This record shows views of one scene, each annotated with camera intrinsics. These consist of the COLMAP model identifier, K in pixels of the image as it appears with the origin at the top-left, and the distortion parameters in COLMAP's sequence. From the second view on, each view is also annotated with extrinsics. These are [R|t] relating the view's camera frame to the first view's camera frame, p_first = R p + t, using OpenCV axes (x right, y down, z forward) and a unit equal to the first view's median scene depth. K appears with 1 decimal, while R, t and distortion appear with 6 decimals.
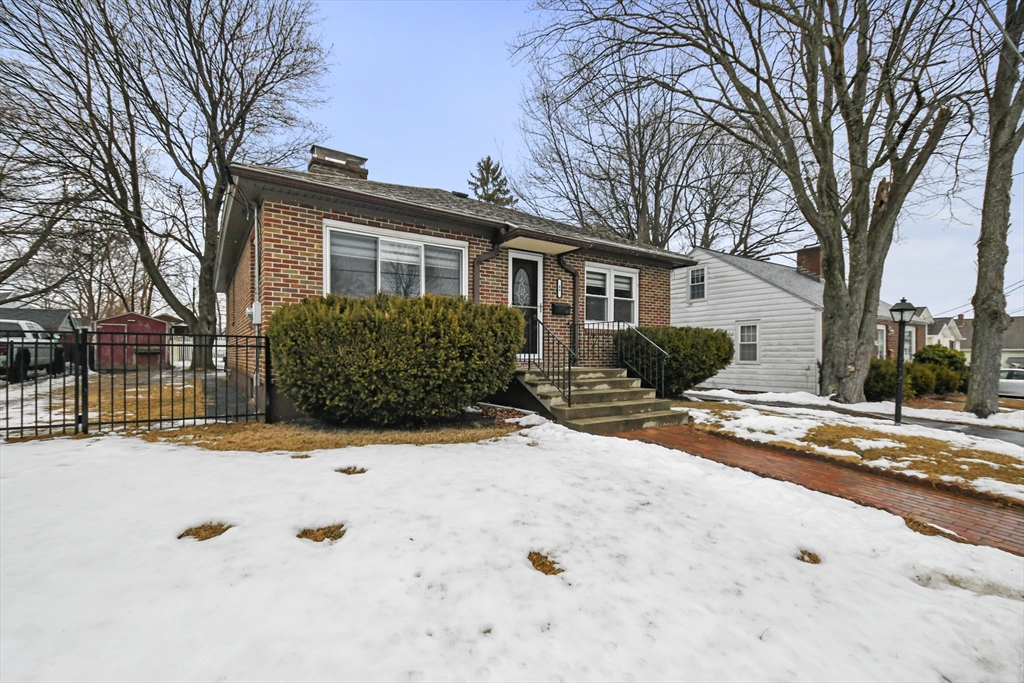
lens RADIAL K [[451.5, 0, 497.6], [0, 451.5, 350.3], [0, 0, 1]] dist [0.002578, -0.000043]
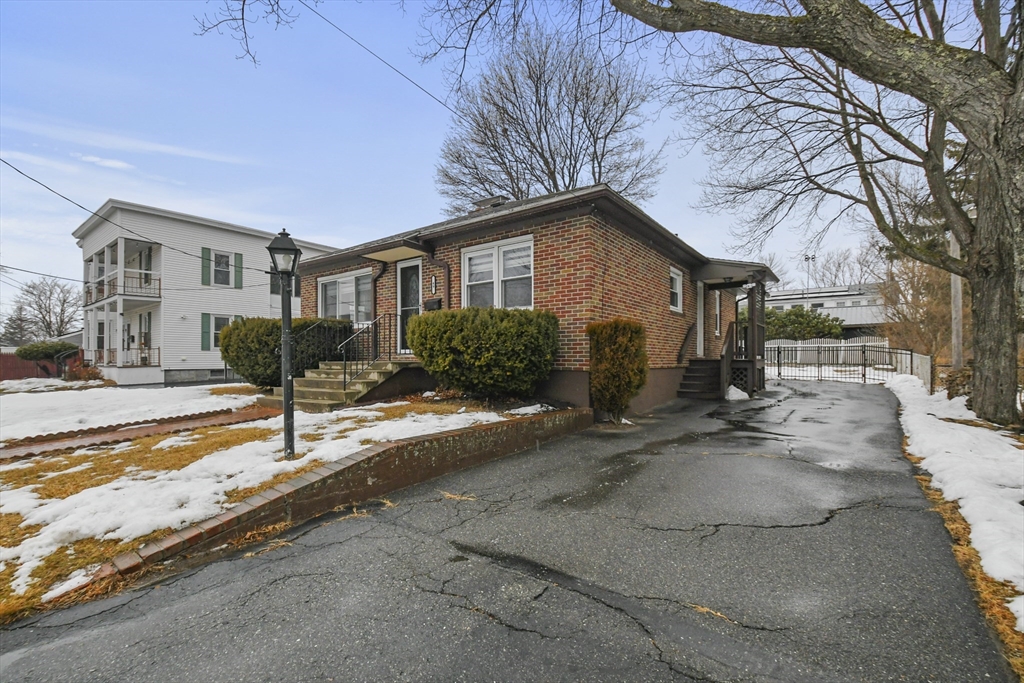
lens RADIAL K [[448.1, 0, 508.0], [0, 448.1, 352.0], [0, 0, 1]] dist [0.018962, -0.015261]
pose [[0.323767, -0.017793, -0.945969, 1.324024], [0.011554, 0.999823, -0.014851, 0.038056], [0.946066, -0.006121, 0.323915, 0.946459]]
